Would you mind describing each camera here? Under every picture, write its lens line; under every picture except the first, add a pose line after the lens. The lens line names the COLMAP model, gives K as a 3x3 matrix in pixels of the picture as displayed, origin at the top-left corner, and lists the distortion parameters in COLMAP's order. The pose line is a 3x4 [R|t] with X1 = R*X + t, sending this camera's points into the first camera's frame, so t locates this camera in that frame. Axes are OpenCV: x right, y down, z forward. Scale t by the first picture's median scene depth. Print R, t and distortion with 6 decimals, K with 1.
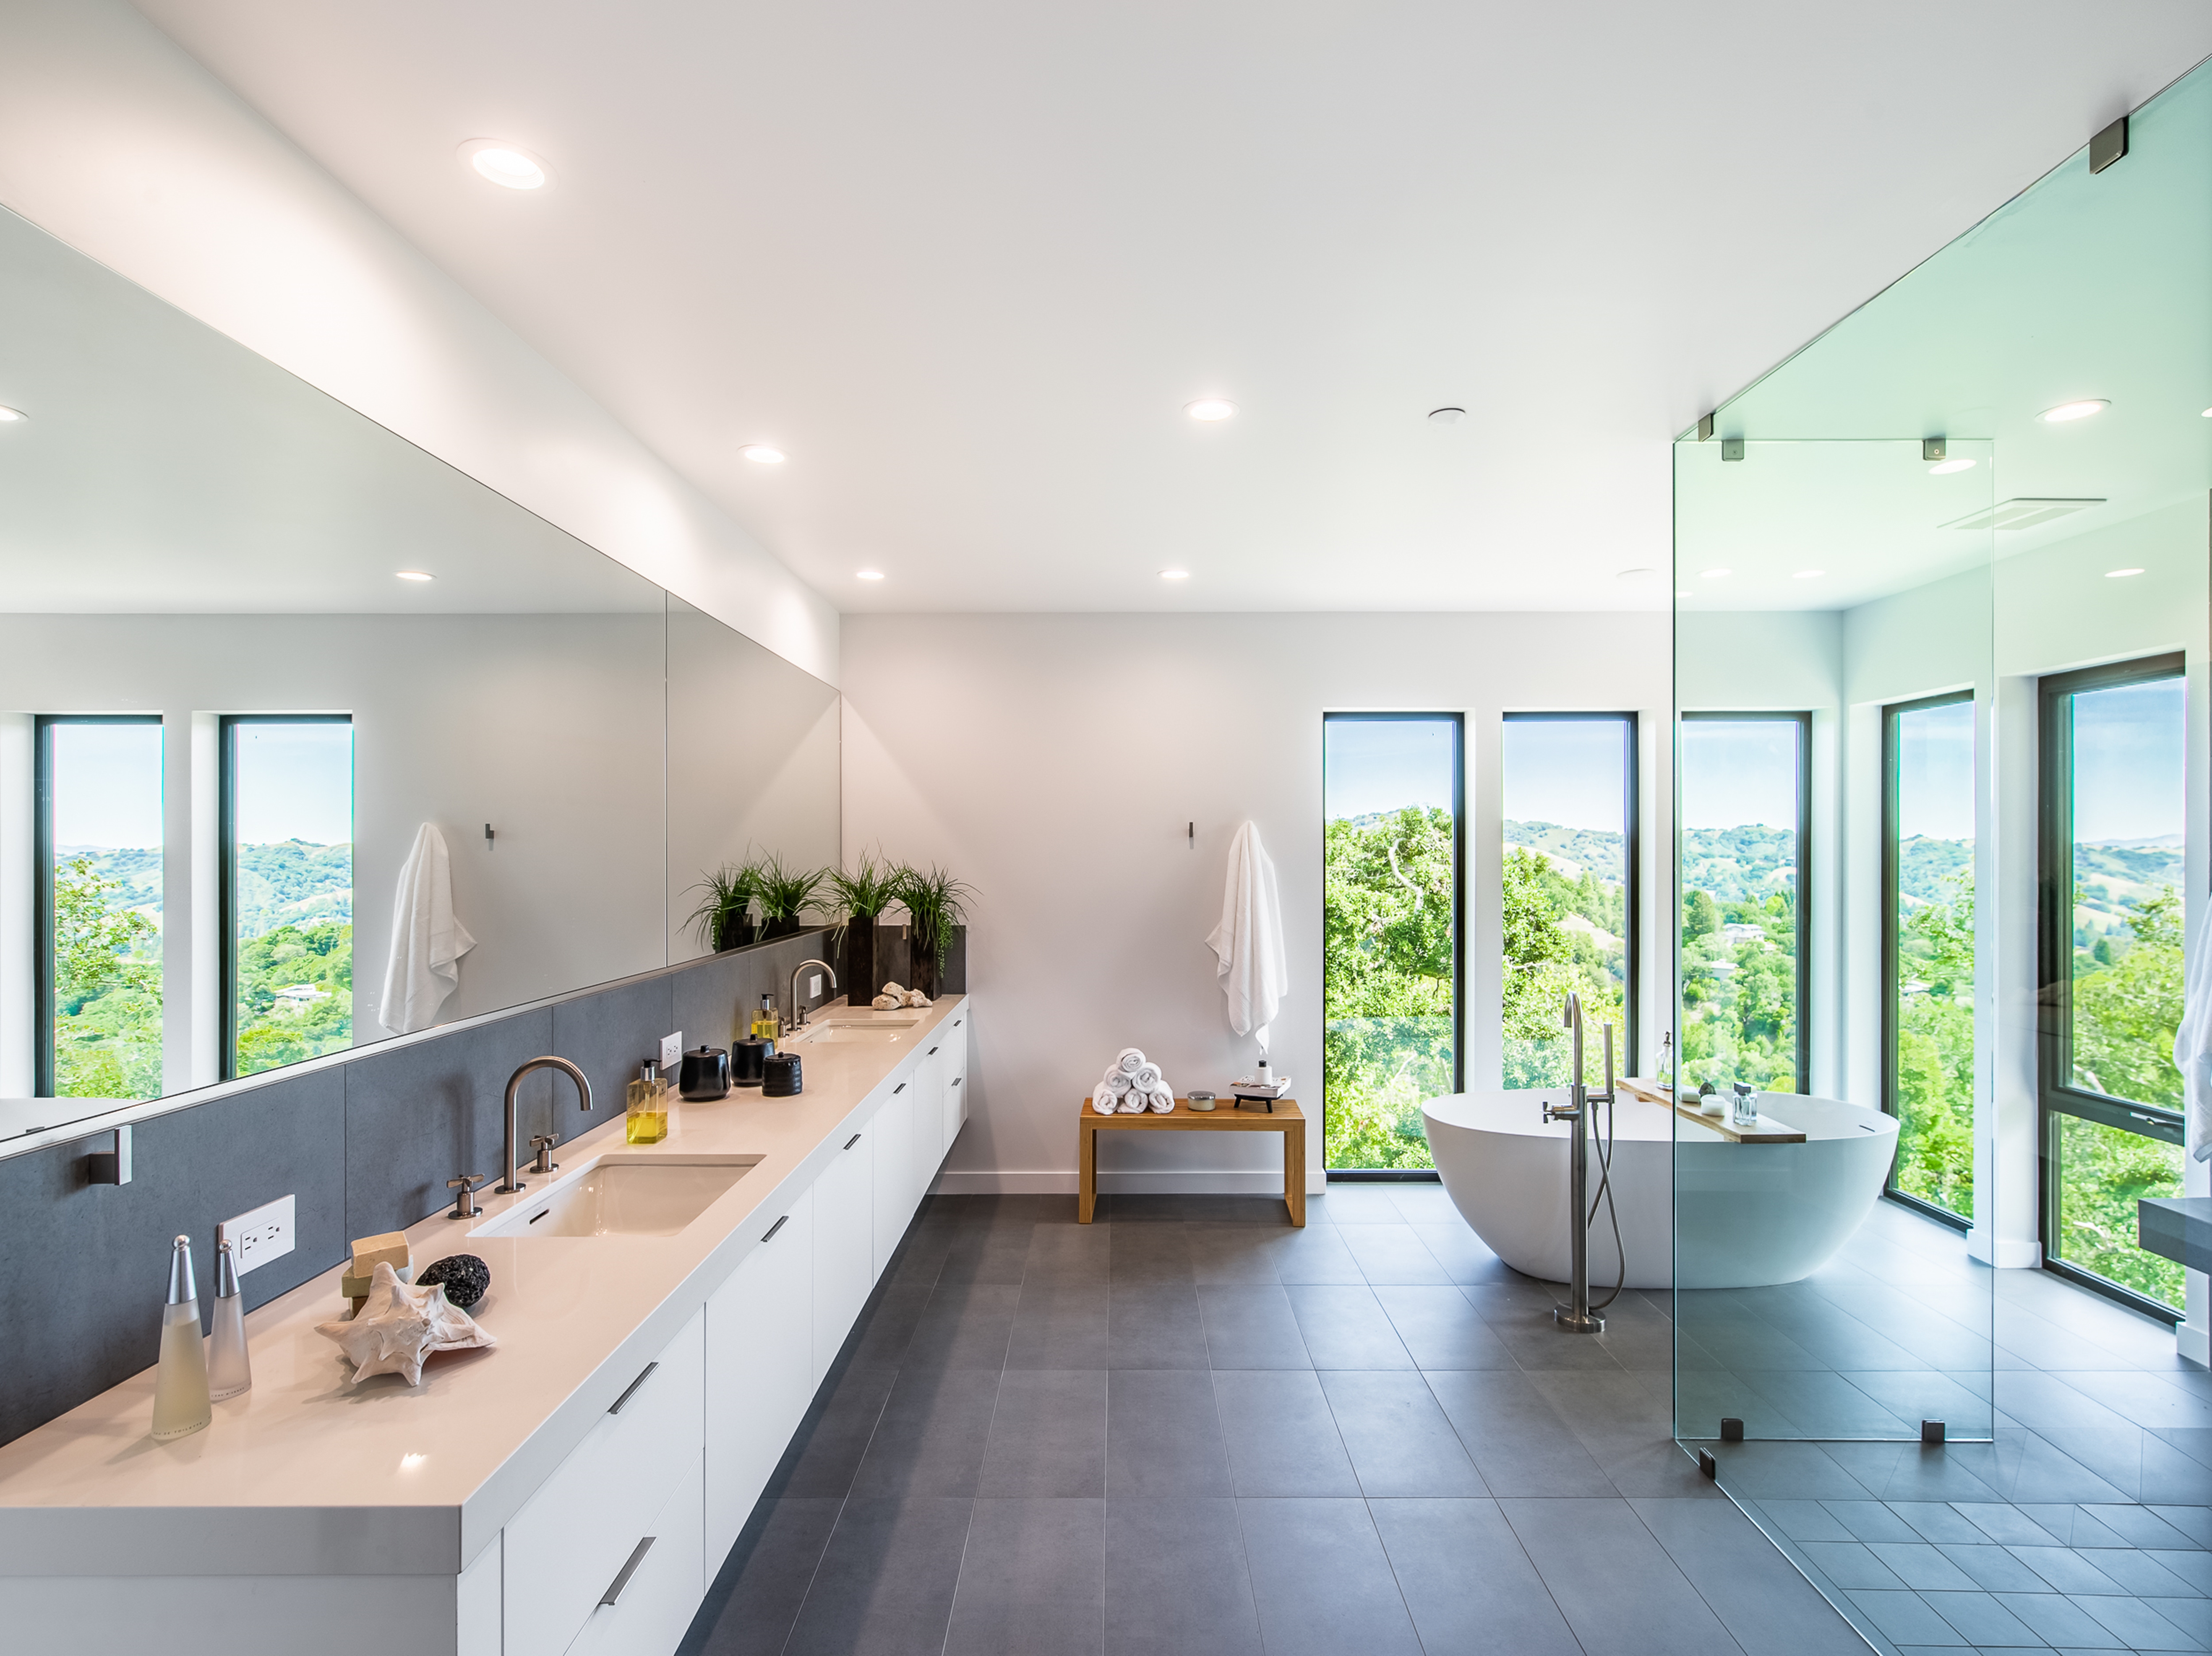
lens RADIAL K [[1051.0, 0, 1116.5], [0, 1051.0, 841.3], [0, 0, 1]] dist [0.002802, -0.000405]
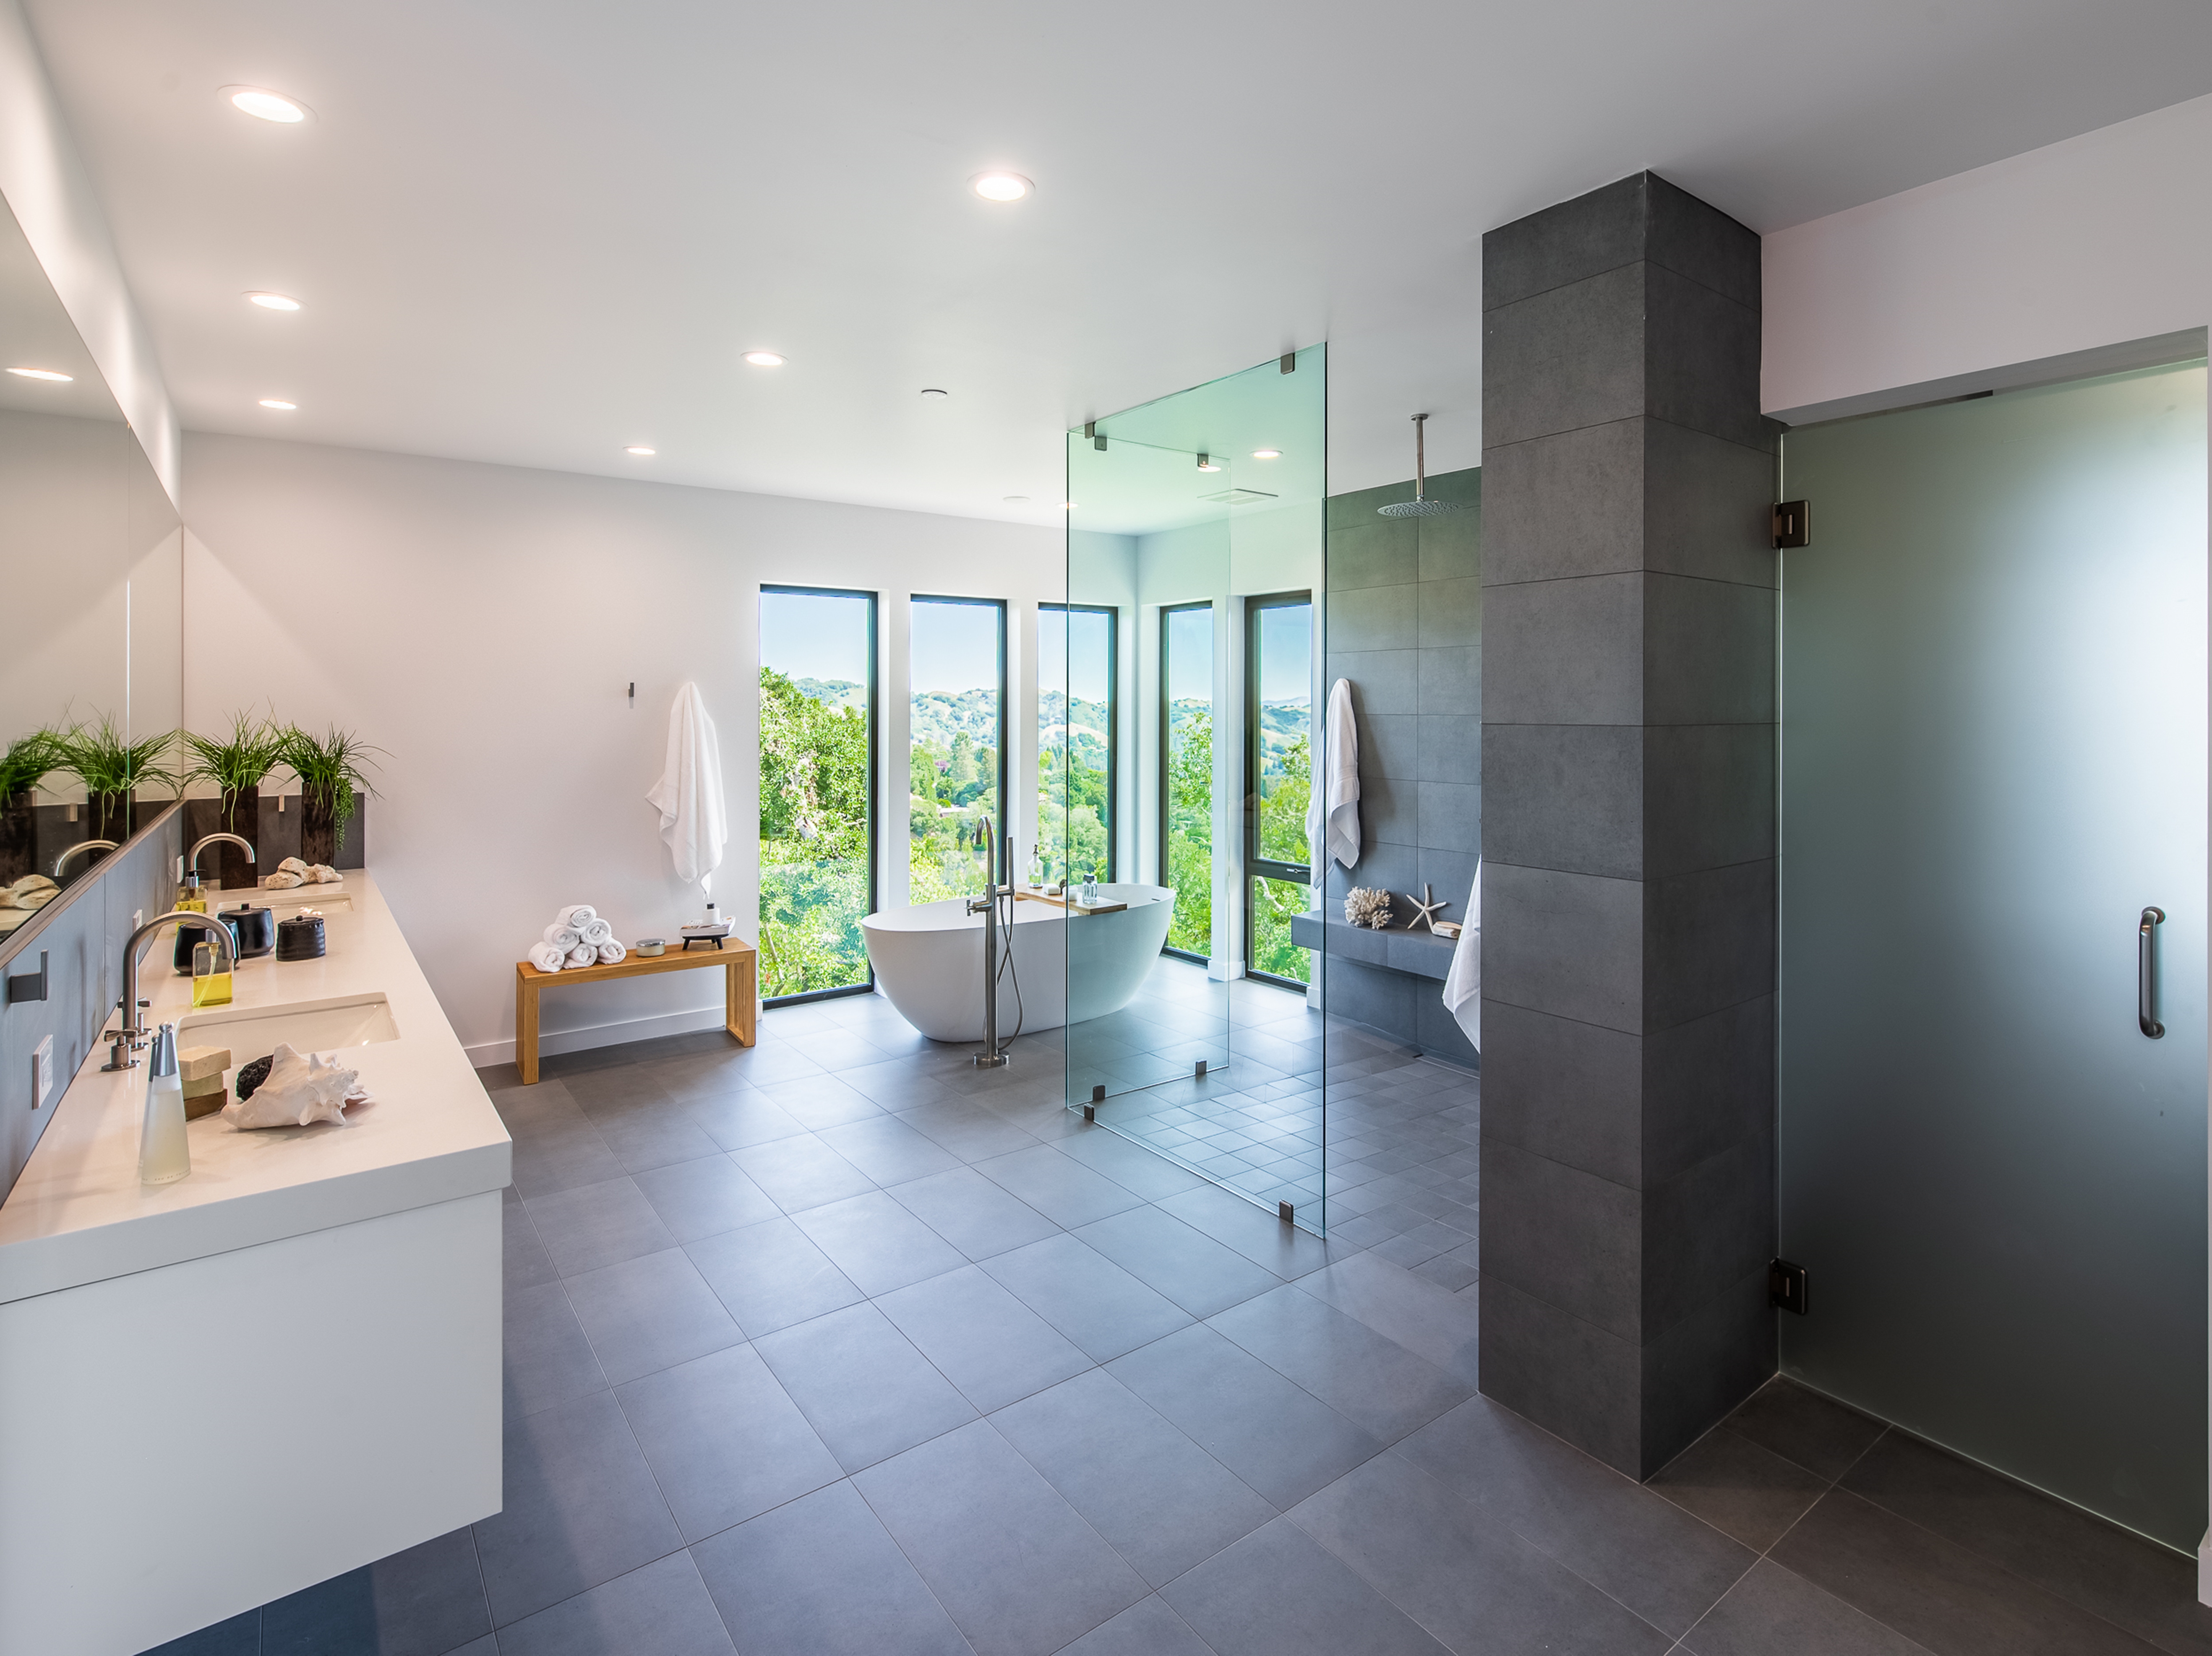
lens RADIAL K [[1115.6, 0, 1157.8], [0, 1115.6, 694.5], [0, 0, 1]] dist [-0.003630, 0.003800]
pose [[0.791284, 0.006845, 0.611410, -0.207919], [-0.003567, 0.999972, -0.006578, -0.001018], [-0.611438, 0.003024, 0.791287, -0.200797]]
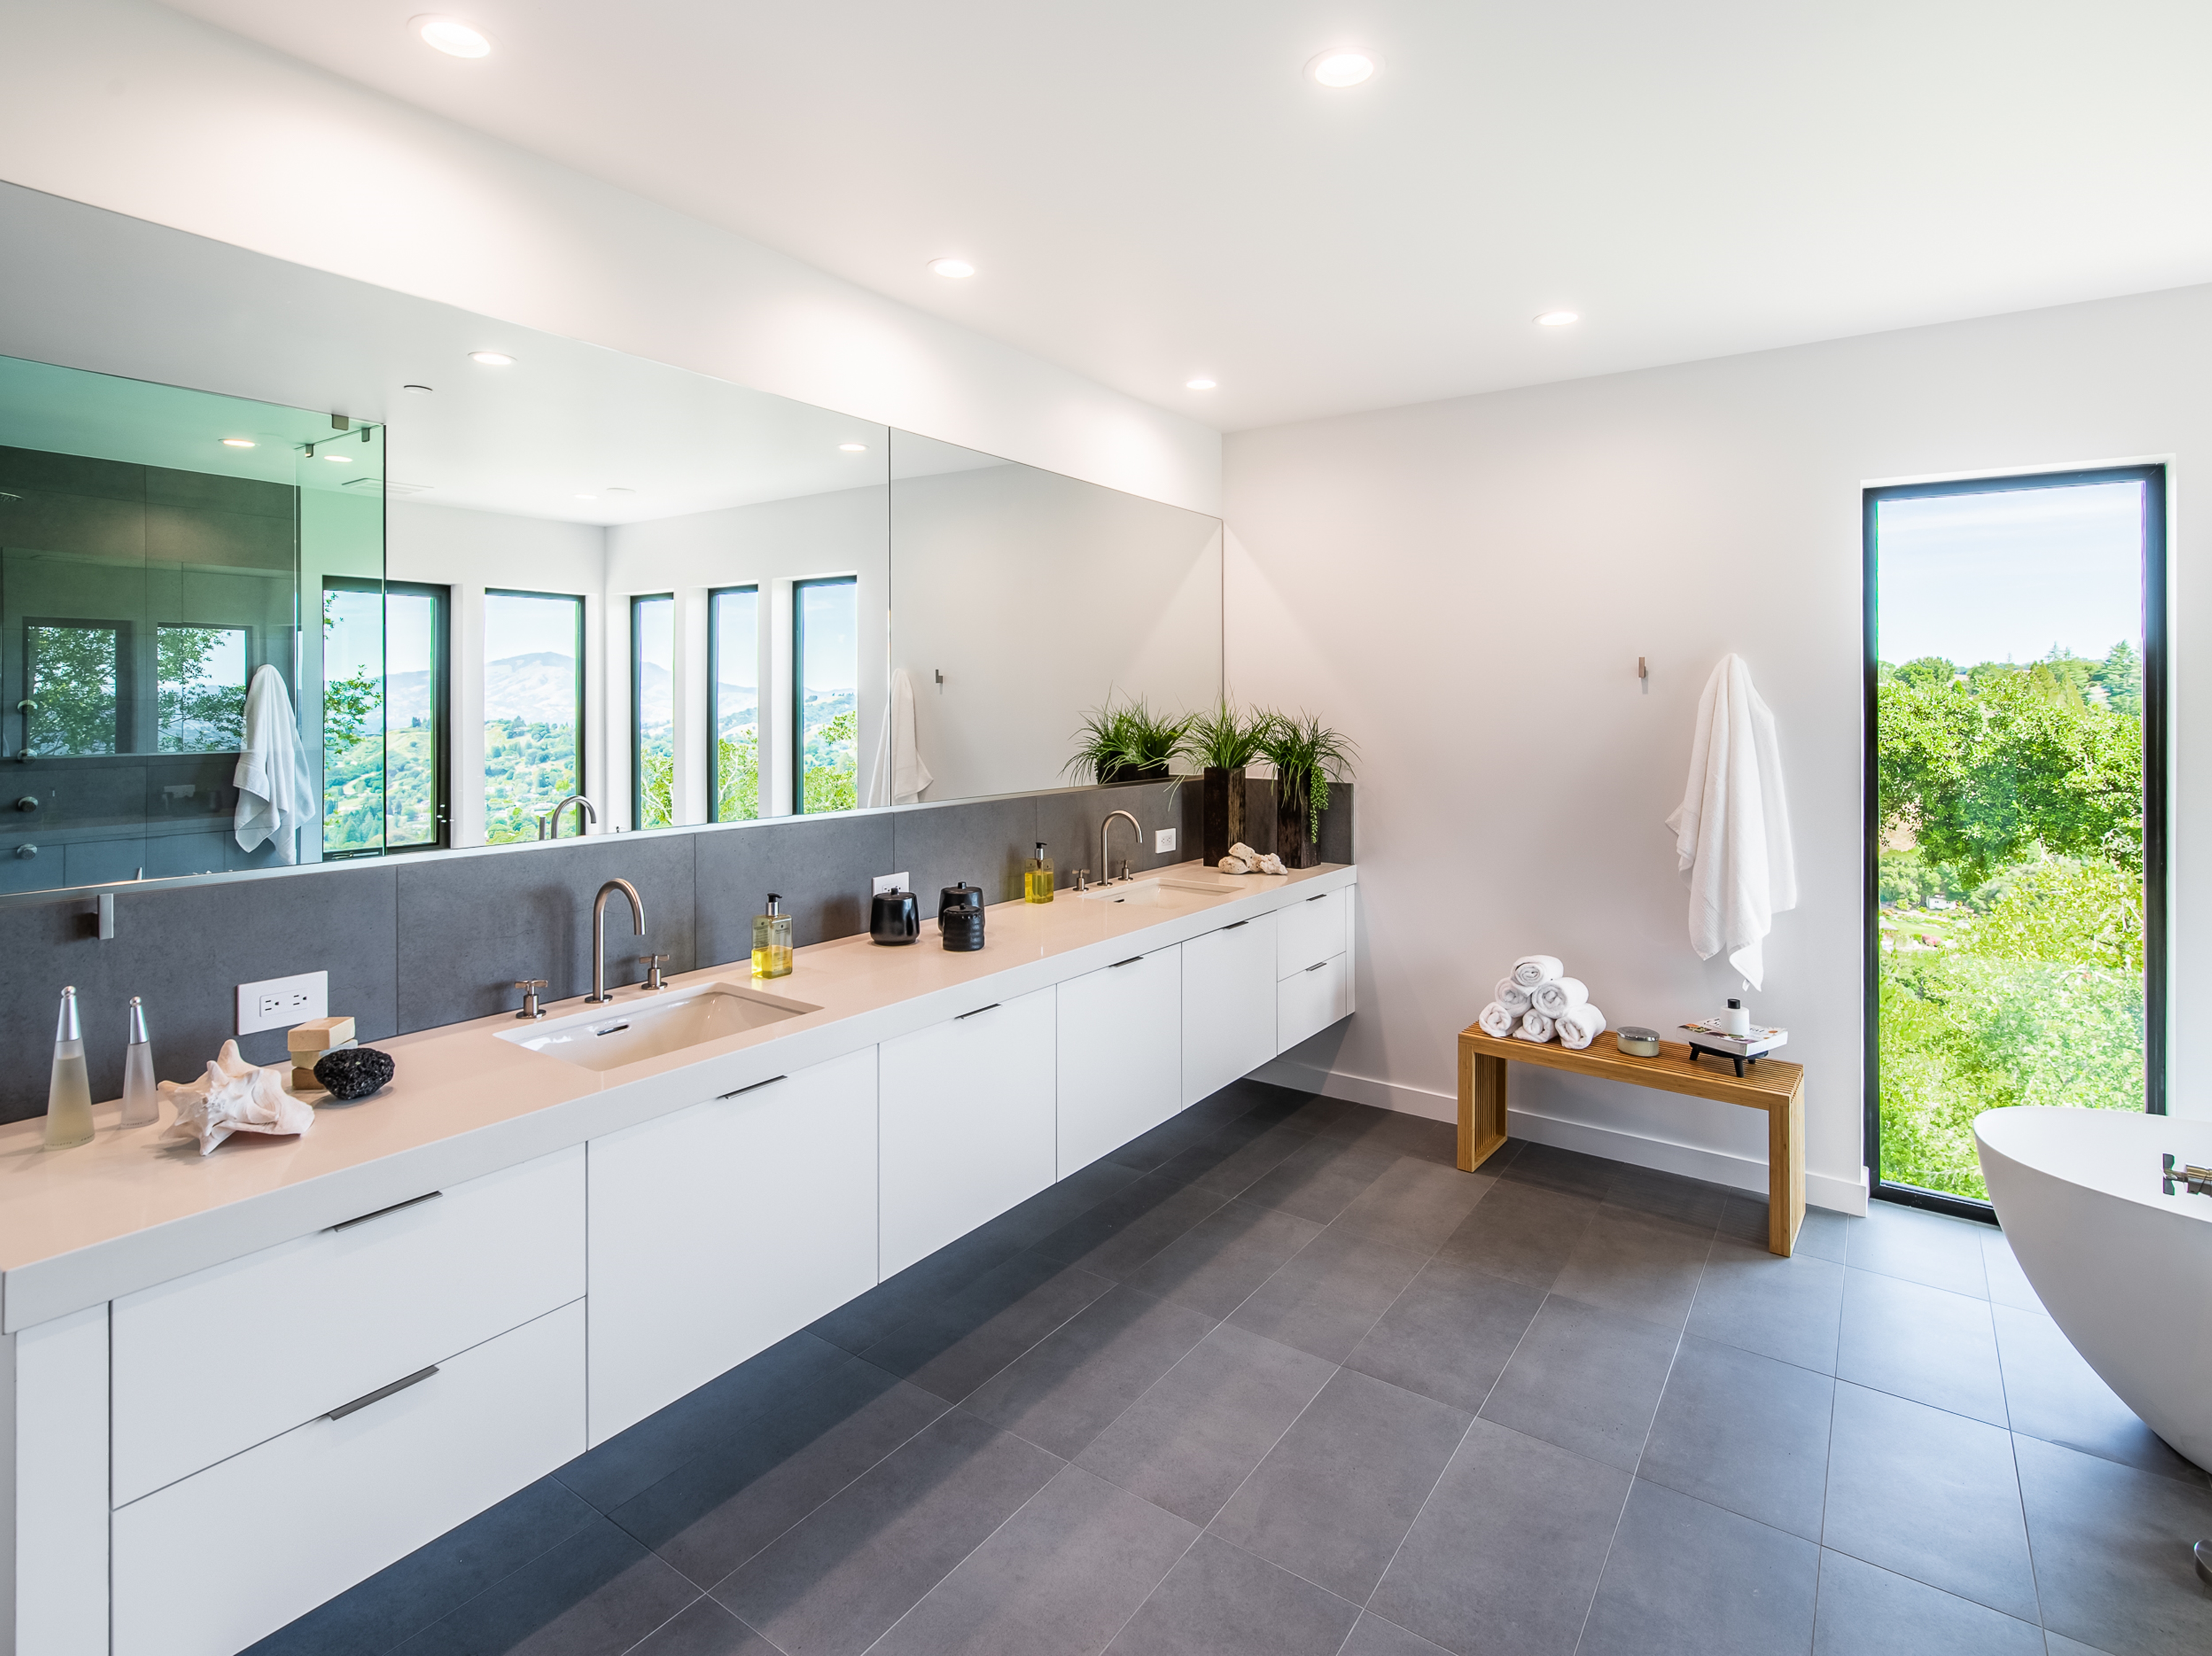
lens RADIAL K [[1115.6, 0, 1113.1], [0, 1115.6, 691.6], [0, 0, 1]] dist [-0.003630, 0.003800]
pose [[0.818794, 0.001135, -0.574087, 0.232264], [-0.001584, 0.999999, -0.000283, 0.007623], [0.574086, 0.001141, 0.818794, 0.171041]]
